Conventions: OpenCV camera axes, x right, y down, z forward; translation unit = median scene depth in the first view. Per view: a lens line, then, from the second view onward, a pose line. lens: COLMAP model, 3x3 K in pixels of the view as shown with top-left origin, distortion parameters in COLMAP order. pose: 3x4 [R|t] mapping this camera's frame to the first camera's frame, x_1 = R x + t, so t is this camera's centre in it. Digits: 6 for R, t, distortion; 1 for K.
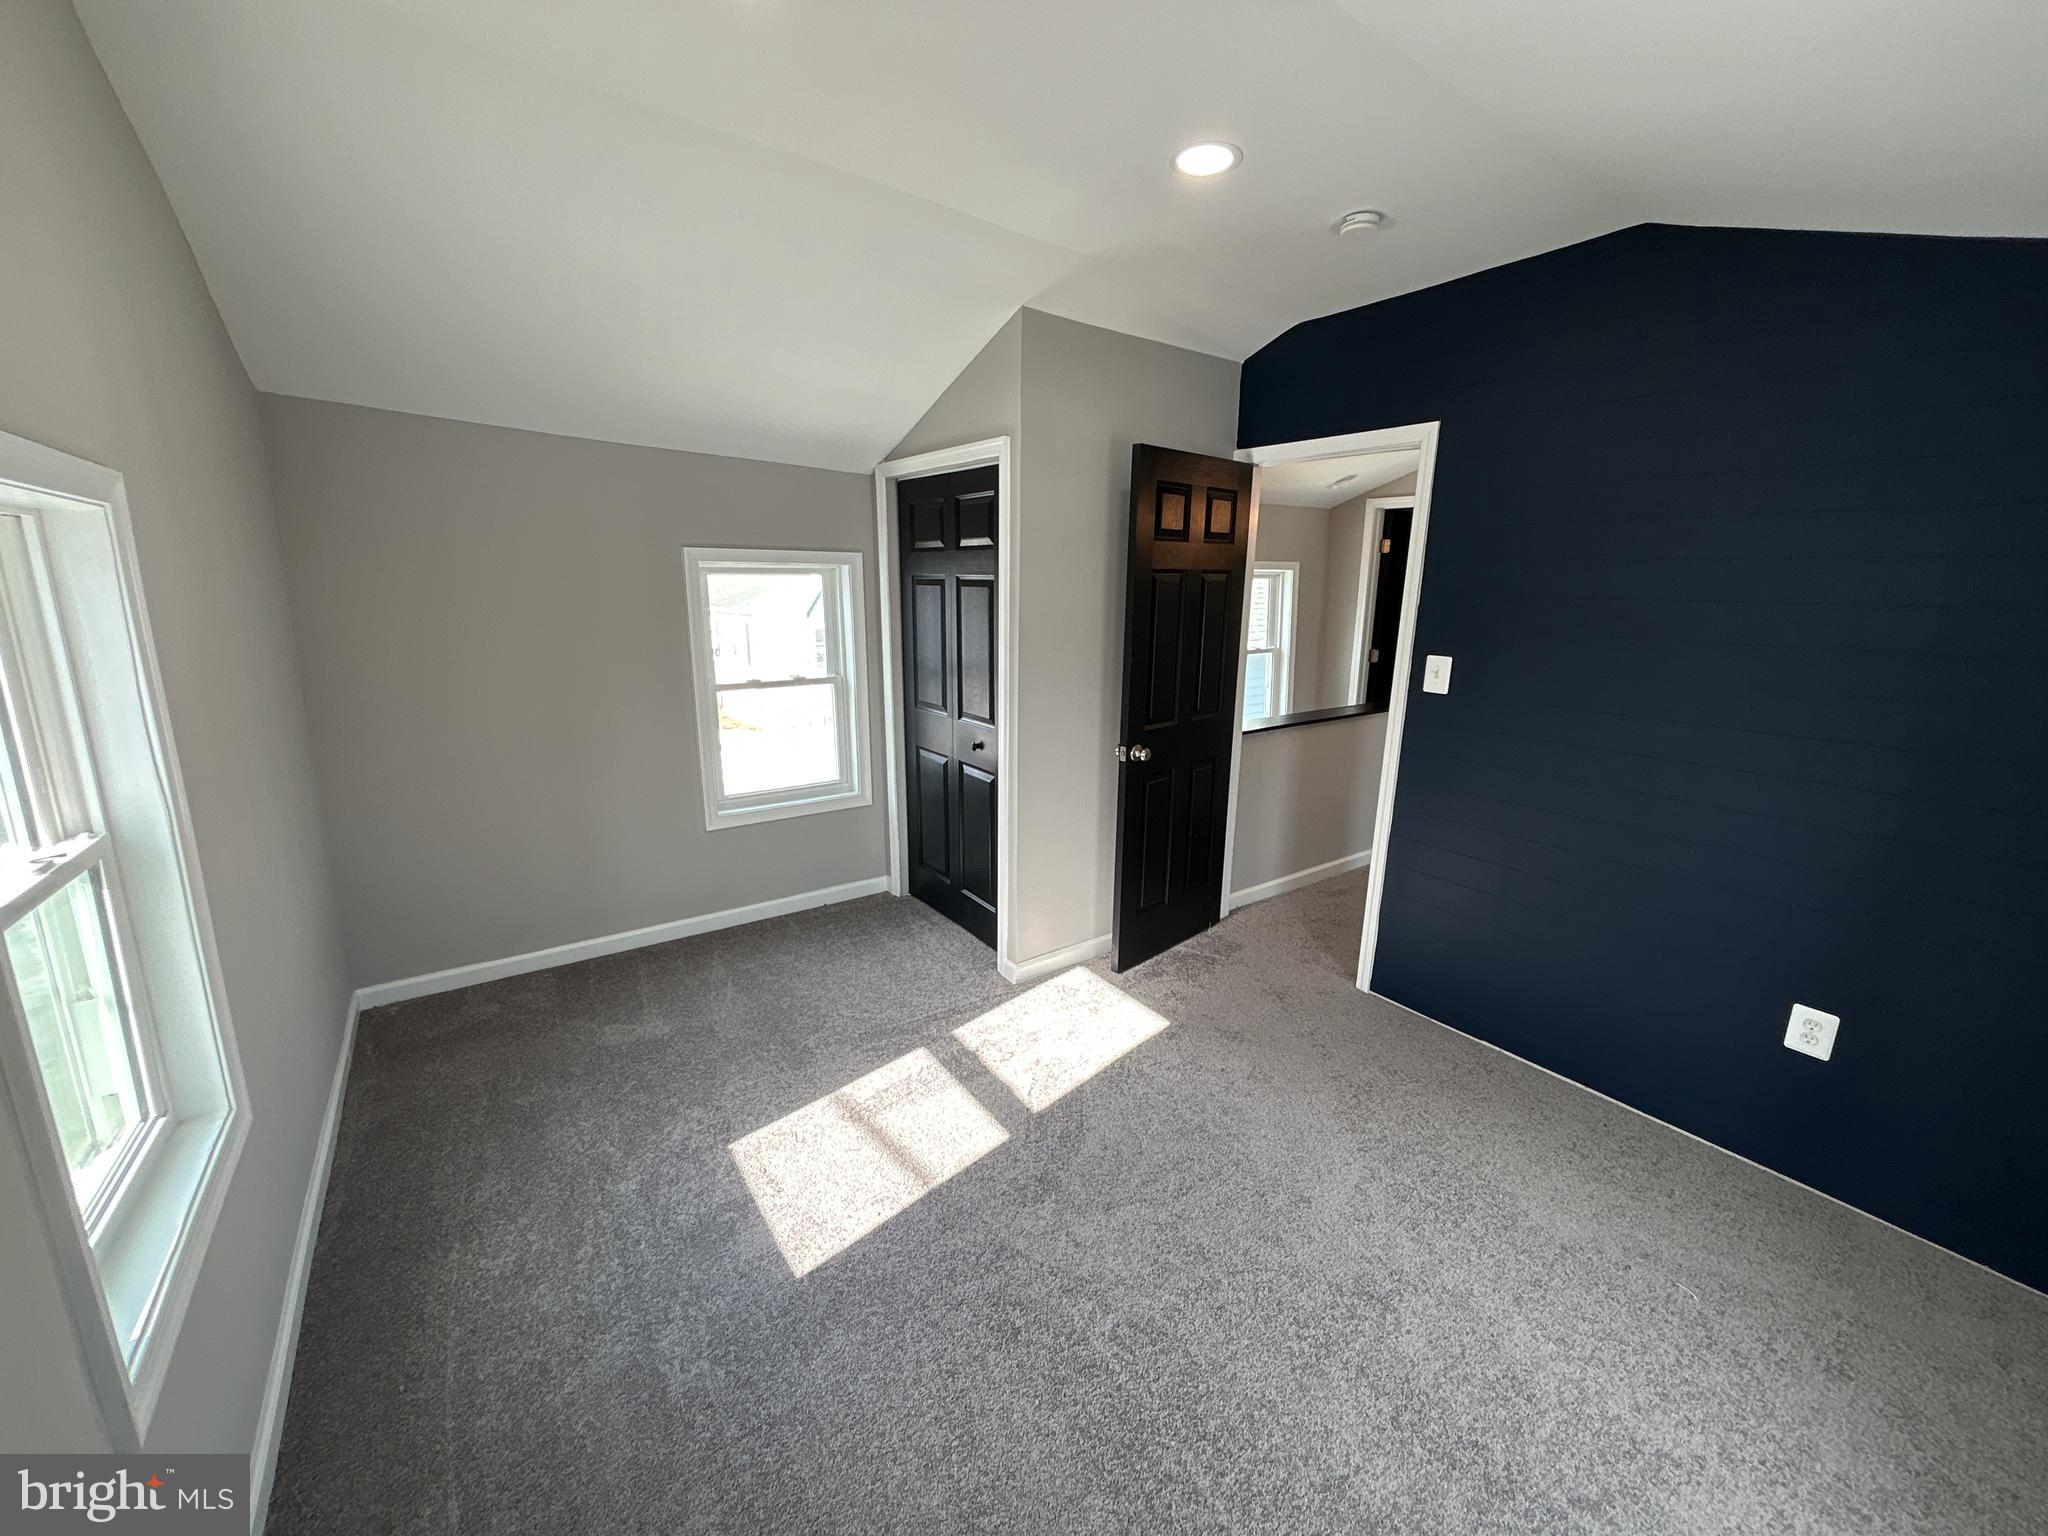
lens RADIAL K [[830.5, 0, 1021.1], [0, 830.5, 767.4], [0, 0, 1]] dist [-0.014722, 0.010443]
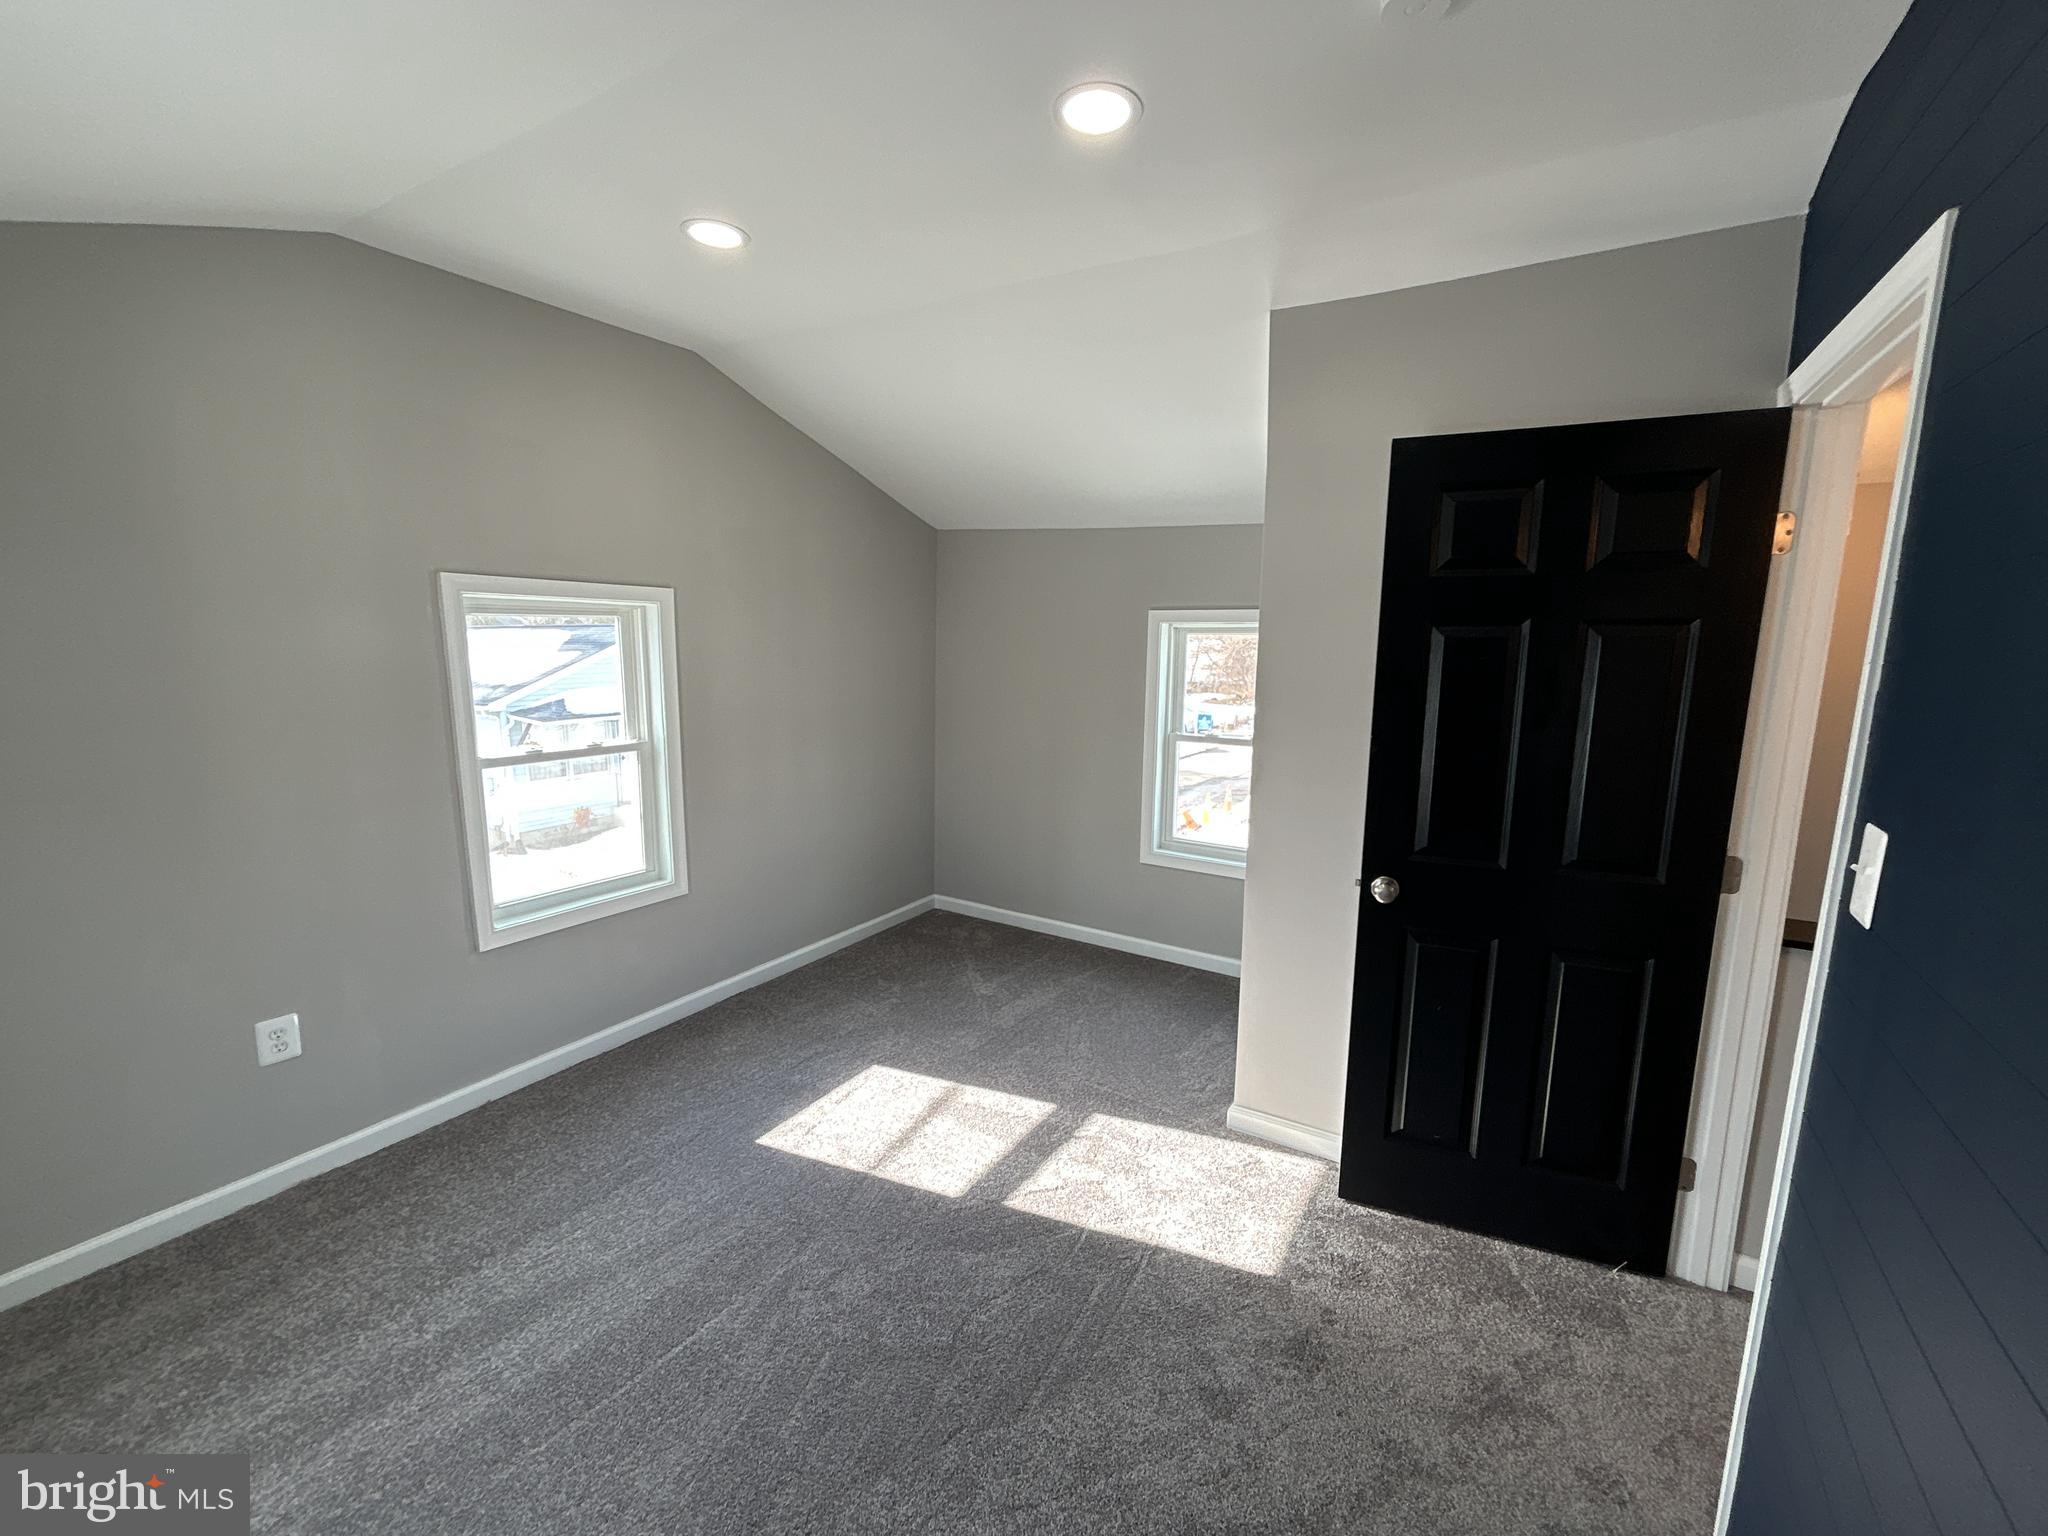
lens RADIAL K [[830.5, 0, 1021.1], [0, 830.5, 767.4], [0, 0, 1]] dist [-0.014722, 0.010443]
pose [[0.369132, 0.137213, -0.919192, 0.708881], [-0.207581, 0.976228, 0.062366, -0.103969], [0.905898, 0.167786, 0.388840, 0.514225]]
